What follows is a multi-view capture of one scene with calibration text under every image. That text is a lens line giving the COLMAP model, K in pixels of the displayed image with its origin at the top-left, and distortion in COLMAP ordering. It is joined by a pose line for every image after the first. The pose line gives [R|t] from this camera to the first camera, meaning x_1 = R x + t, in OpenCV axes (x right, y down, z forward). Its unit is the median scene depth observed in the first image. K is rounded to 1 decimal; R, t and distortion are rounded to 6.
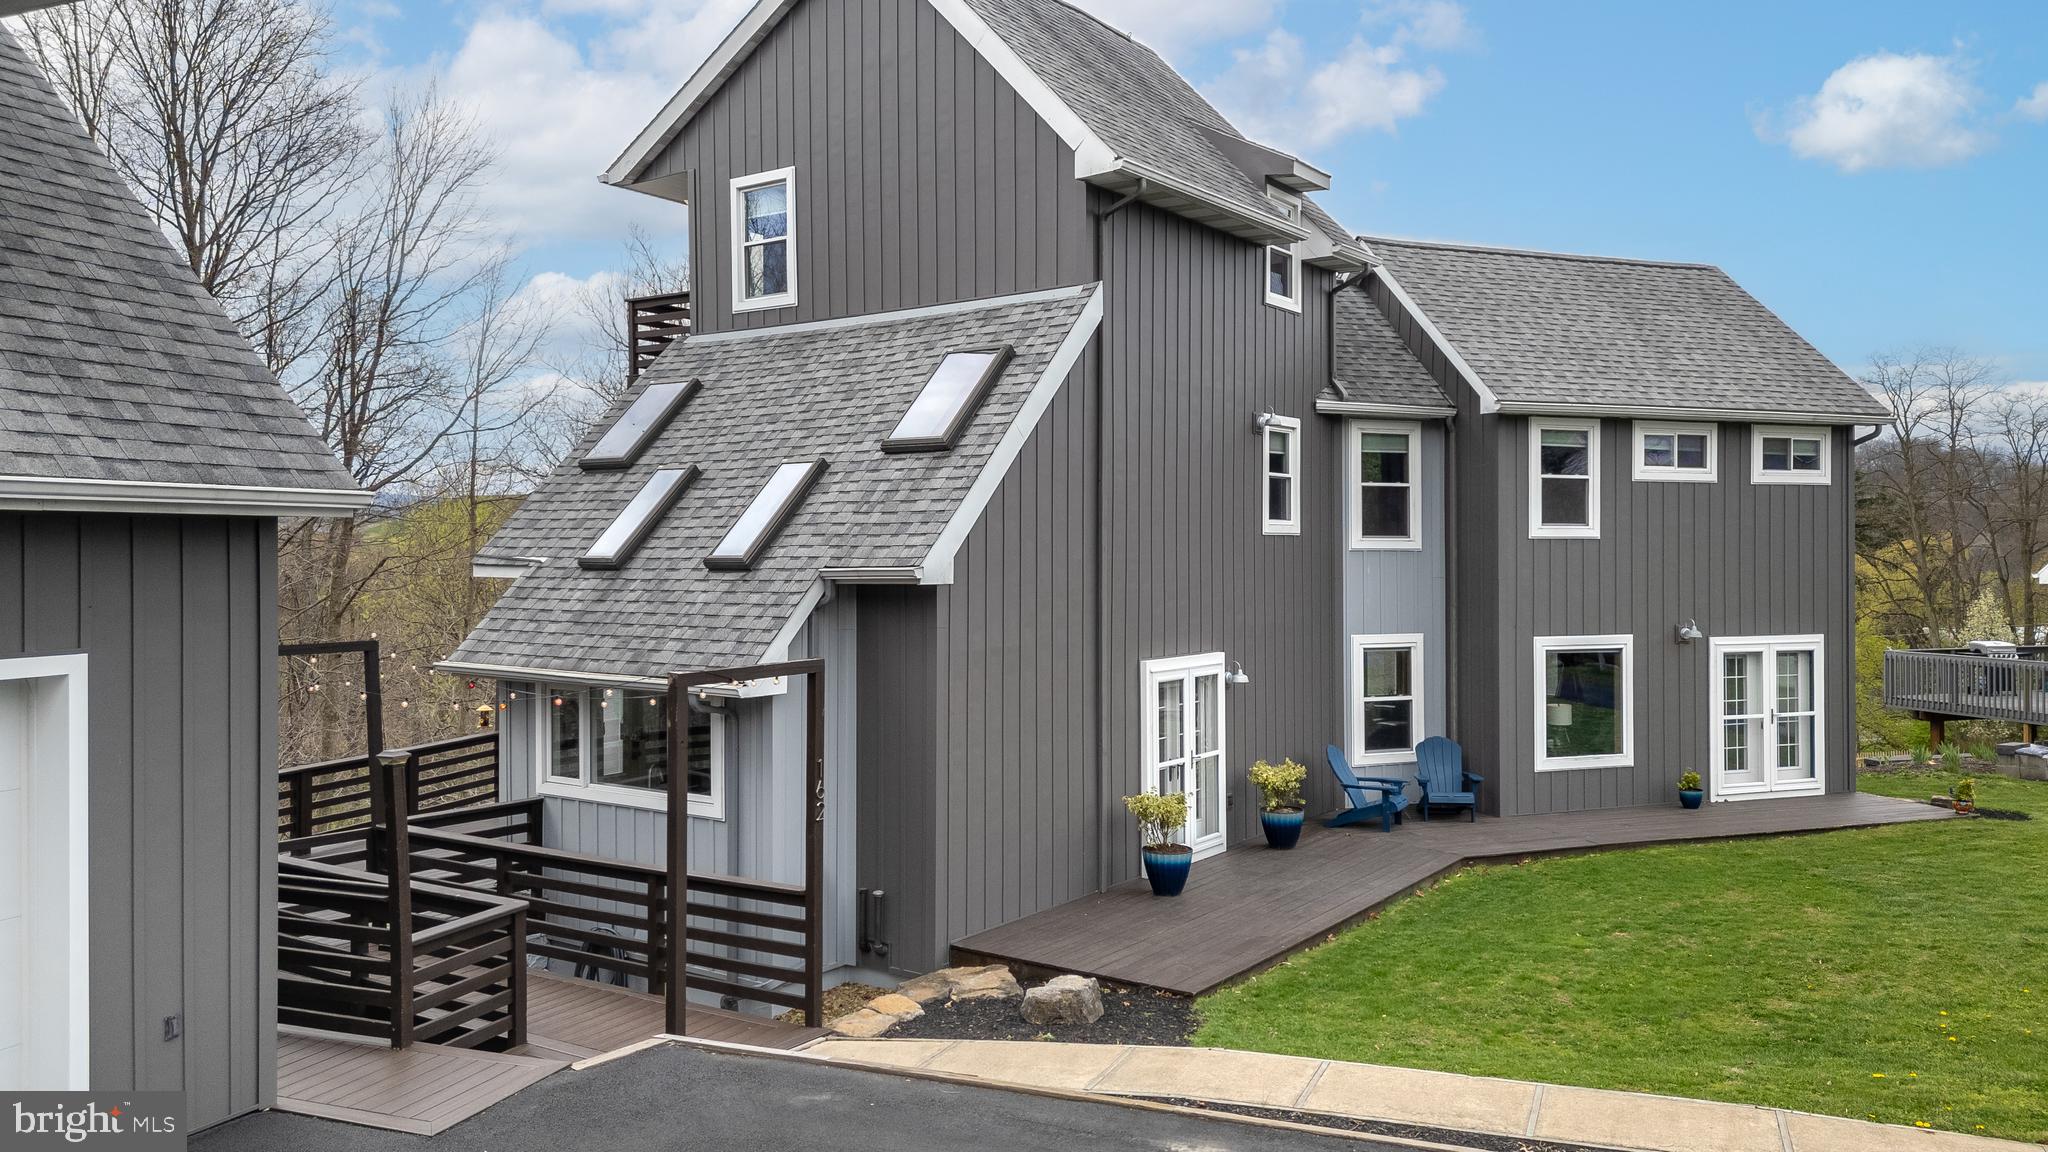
lens RADIAL K [[1463.2, 0, 1068.0], [0, 1463.2, 564.9], [0, 0, 1]] dist [0.079744, 0.001569]
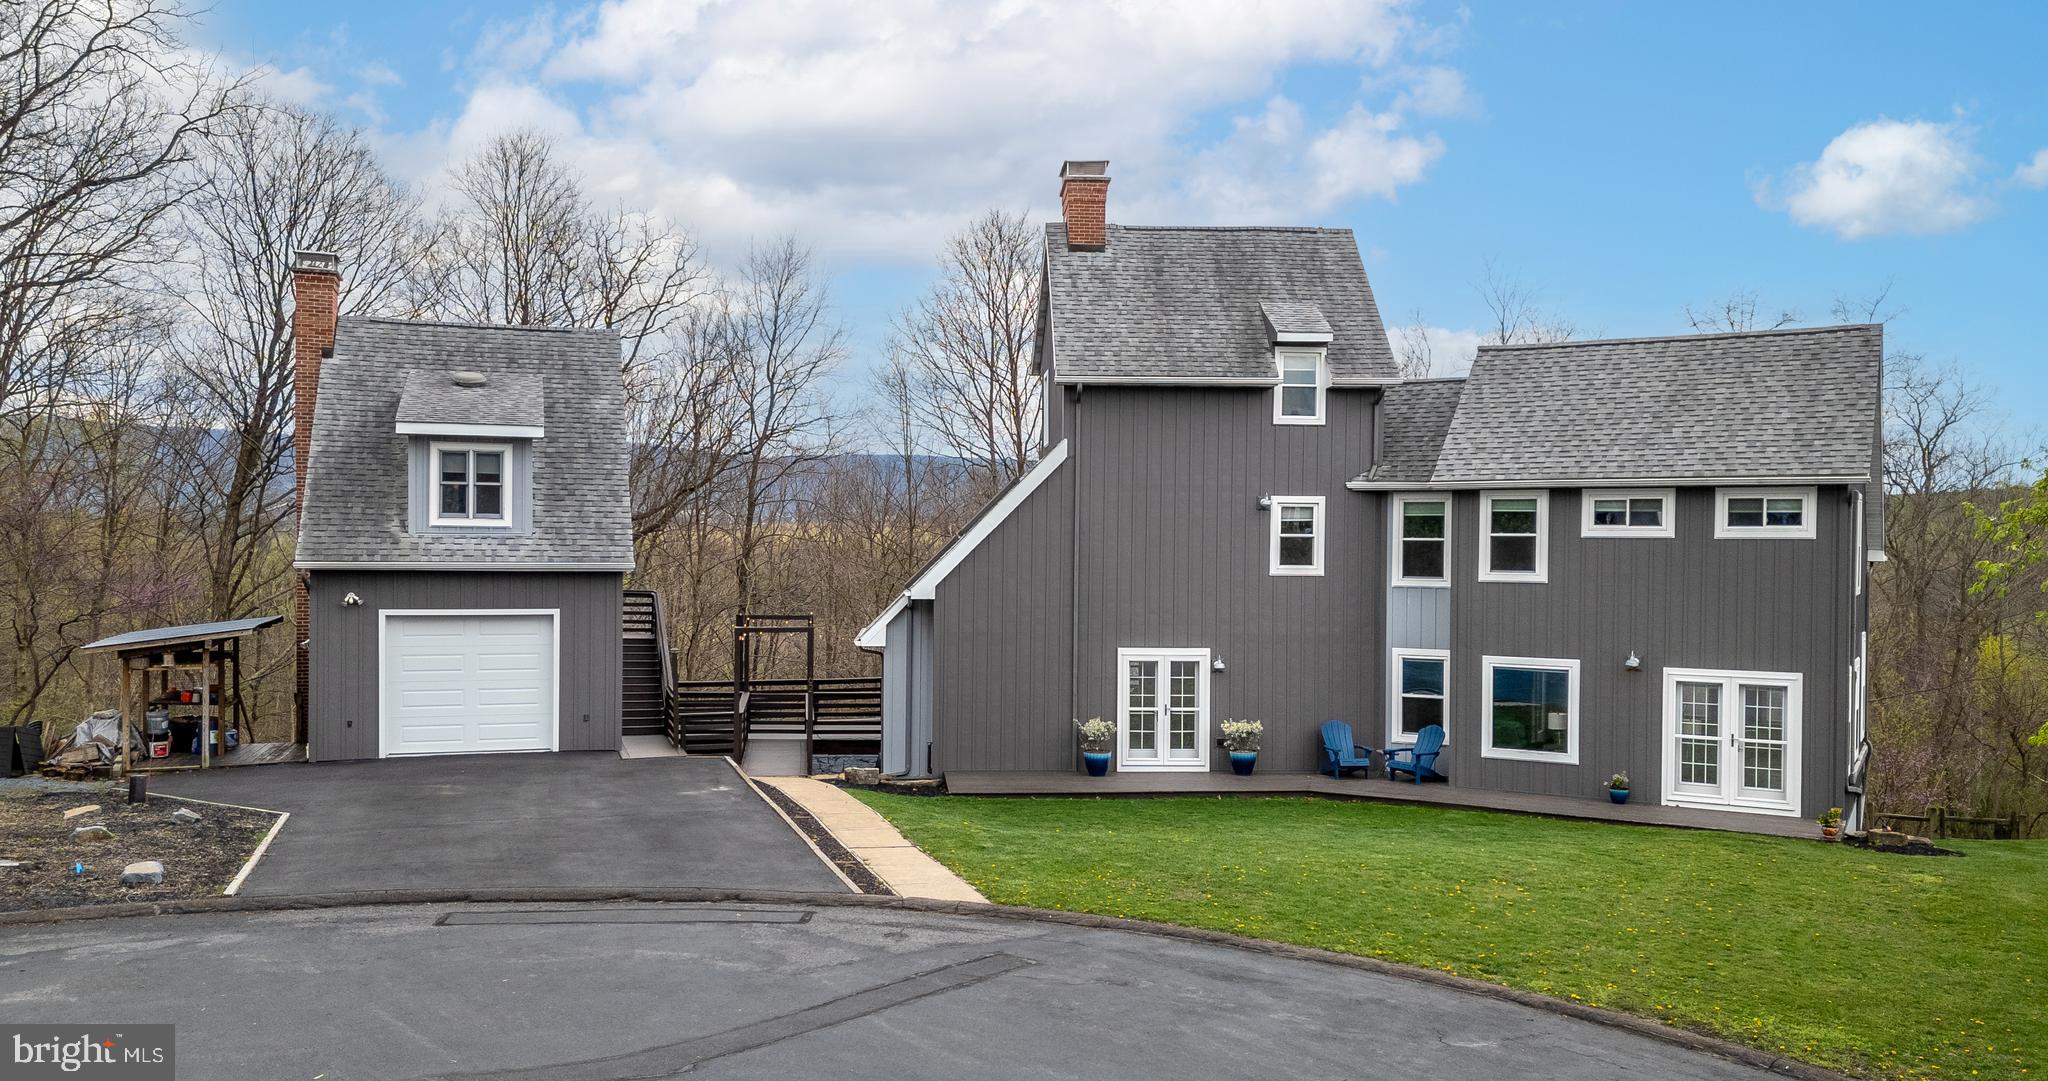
lens RADIAL K [[1556.0, 0, 1079.7], [0, 1556.0, 589.5], [0, 0, 1]] dist [0.071798, -0.004250]
pose [[0.647126, 0.027993, -0.761869, 1.138433], [-0.017650, 0.999608, 0.021737, -0.034679], [0.762179, -0.000620, 0.647366, -0.186194]]
